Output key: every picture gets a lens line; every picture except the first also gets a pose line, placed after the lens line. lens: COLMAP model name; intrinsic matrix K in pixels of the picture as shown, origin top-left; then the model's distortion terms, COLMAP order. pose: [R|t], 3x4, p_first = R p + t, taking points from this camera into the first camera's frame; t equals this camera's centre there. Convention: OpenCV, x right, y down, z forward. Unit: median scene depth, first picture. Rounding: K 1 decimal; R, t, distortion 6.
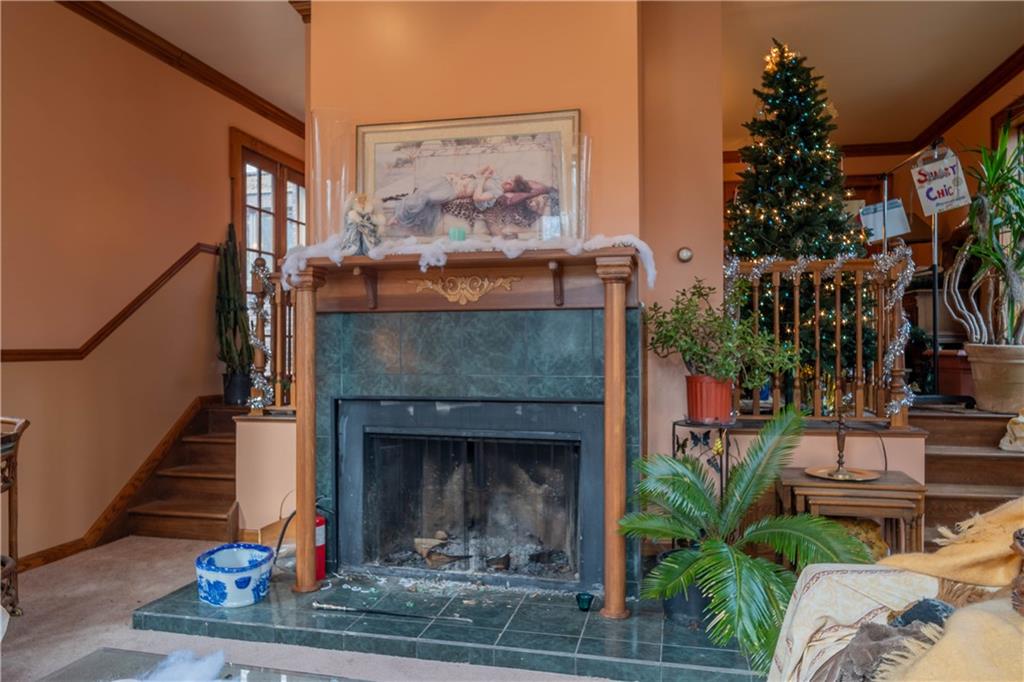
lens RADIAL K [[757.3, 0, 508.3], [0, 757.3, 338.4], [0, 0, 1]] dist [-0.014474, 0.003455]
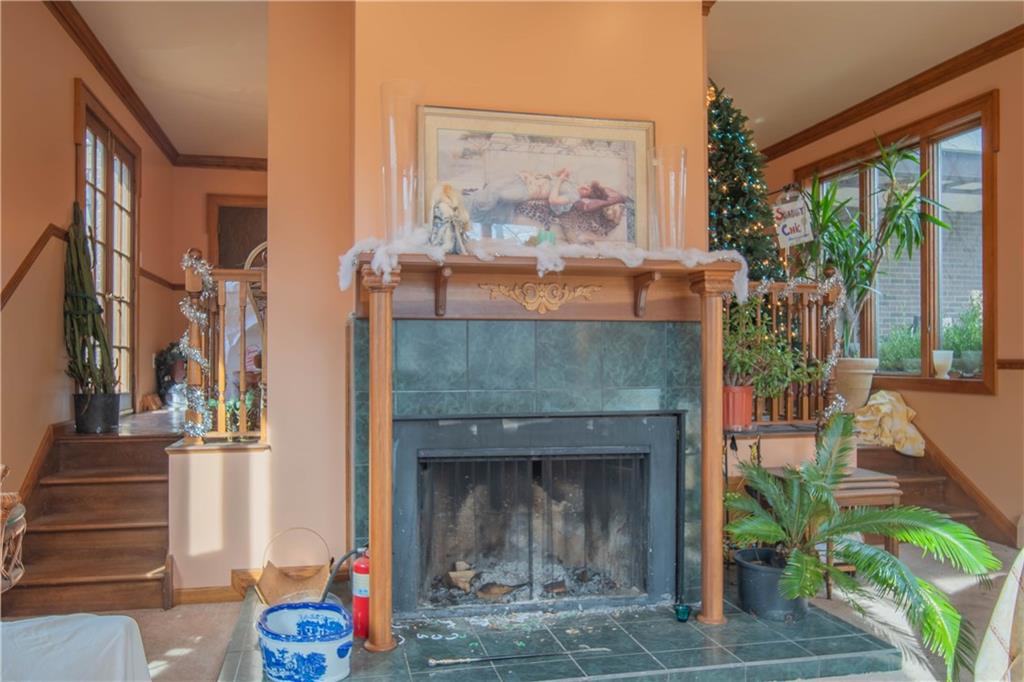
lens RADIAL K [[757.3, 0, 508.5], [0, 757.3, 349.3], [0, 0, 1]] dist [-0.014474, 0.003455]
pose [[0.903485, 0.005875, 0.428580, -0.487646], [-0.004456, 0.999981, -0.004314, 0.003316], [-0.428597, 0.001988, 0.903494, 0.172566]]
